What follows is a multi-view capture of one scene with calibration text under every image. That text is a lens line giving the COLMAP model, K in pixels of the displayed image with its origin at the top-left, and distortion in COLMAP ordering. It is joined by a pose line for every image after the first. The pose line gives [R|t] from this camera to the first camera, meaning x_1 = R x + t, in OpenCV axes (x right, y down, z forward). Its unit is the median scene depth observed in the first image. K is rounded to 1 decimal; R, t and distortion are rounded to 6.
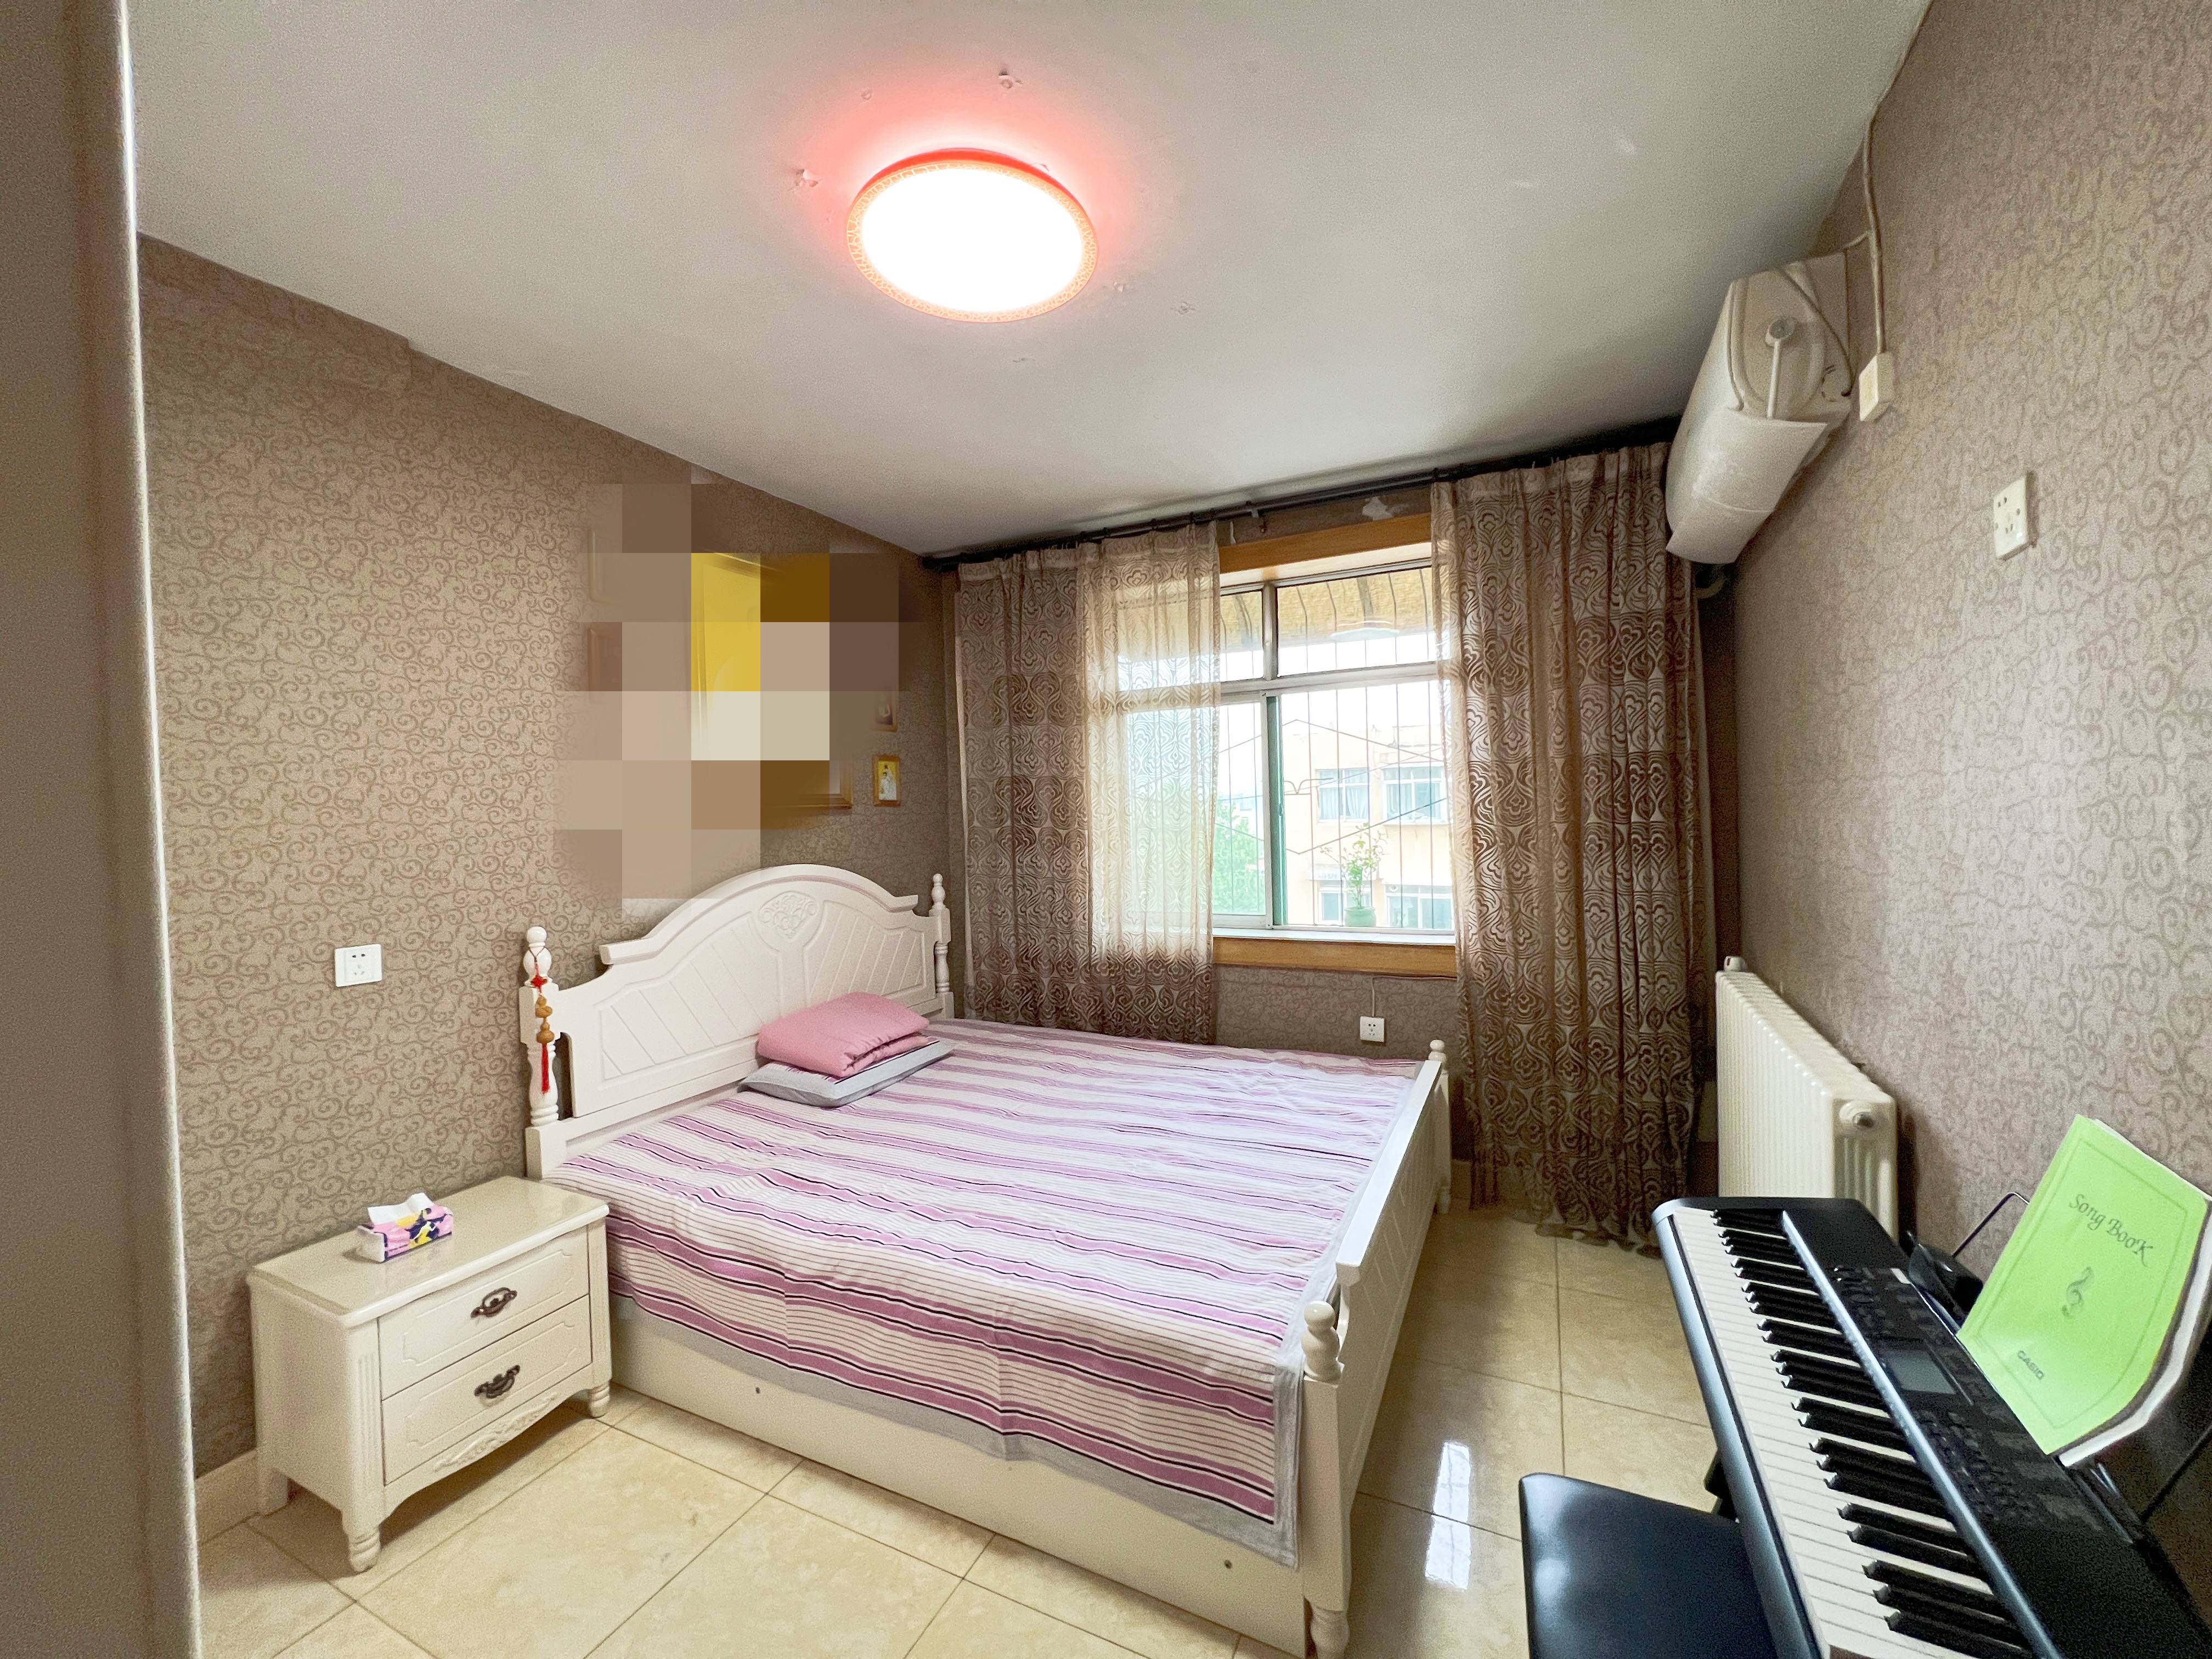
lens RADIAL K [[881.8, 0, 1106.5], [0, 881.8, 824.1], [0, 0, 1]] dist [-0.001136, 0.000707]
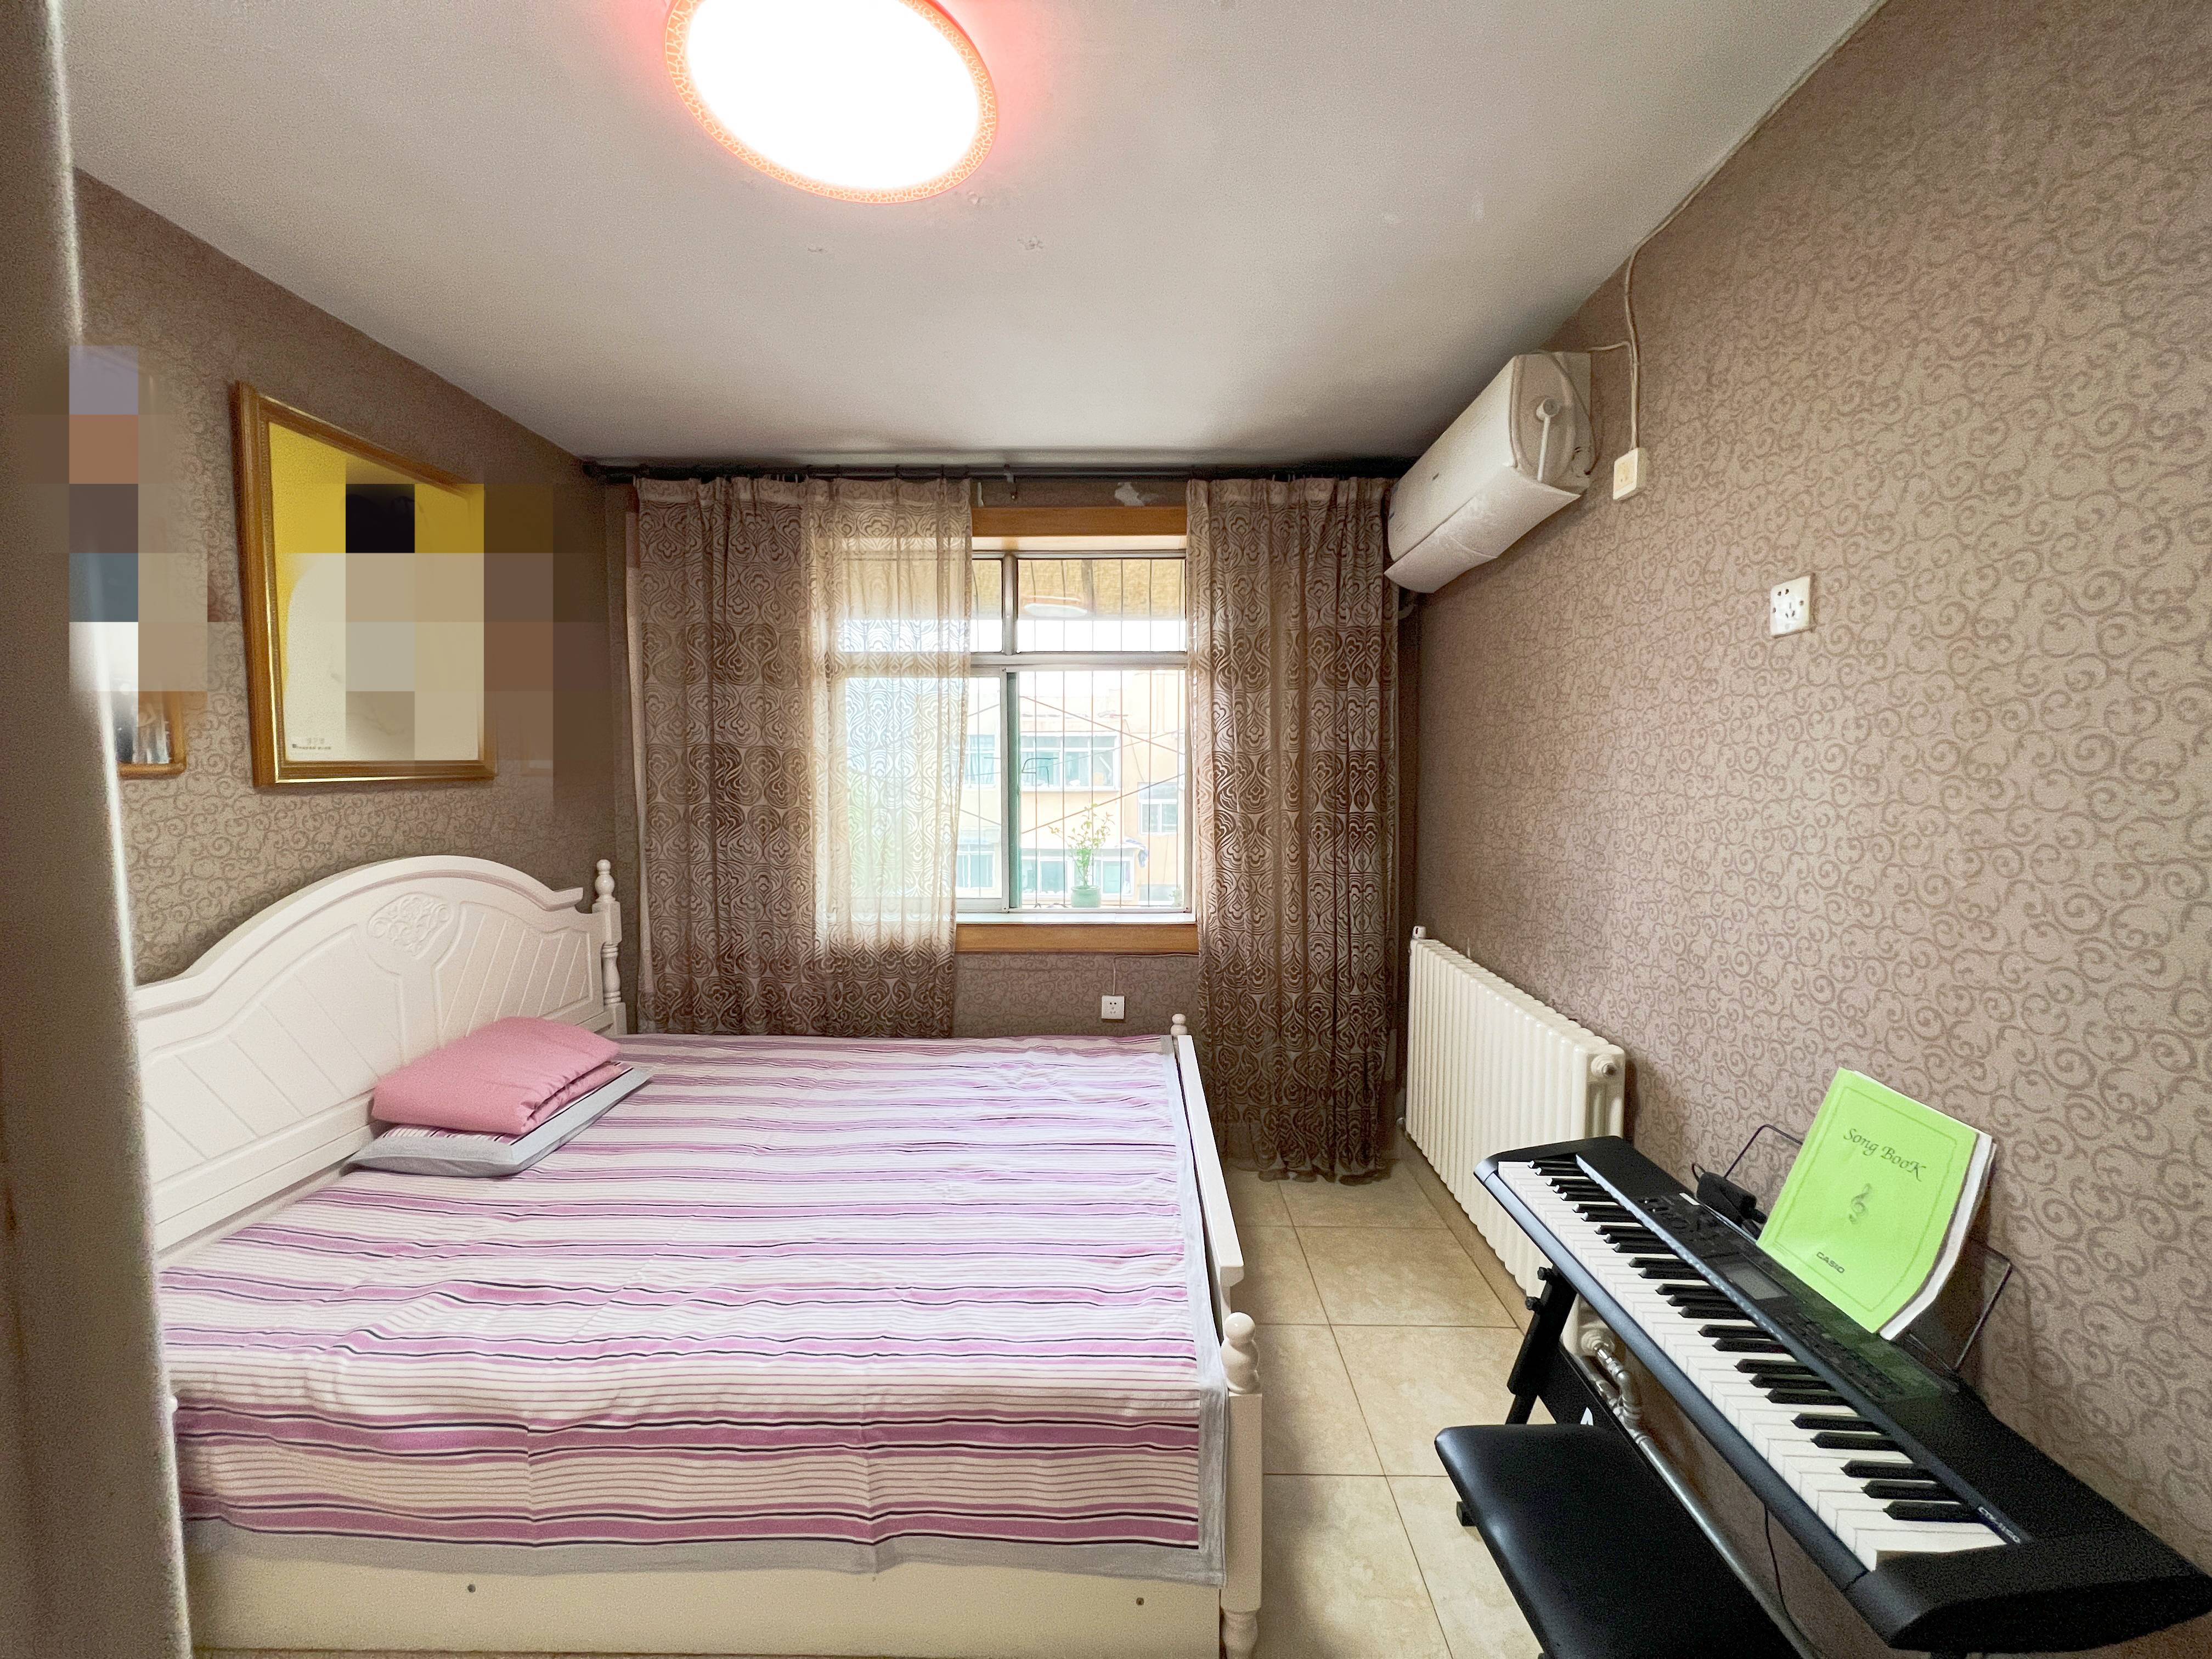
lens RADIAL K [[881.8, 0, 1106.5], [0, 881.8, 824.1], [0, 0, 1]] dist [-0.001136, 0.000707]
pose [[0.905064, 0.000740, 0.425274, -0.169121], [-0.019483, 0.999021, 0.039727, -0.025340], [-0.424828, -0.044241, 0.904192, 0.100998]]
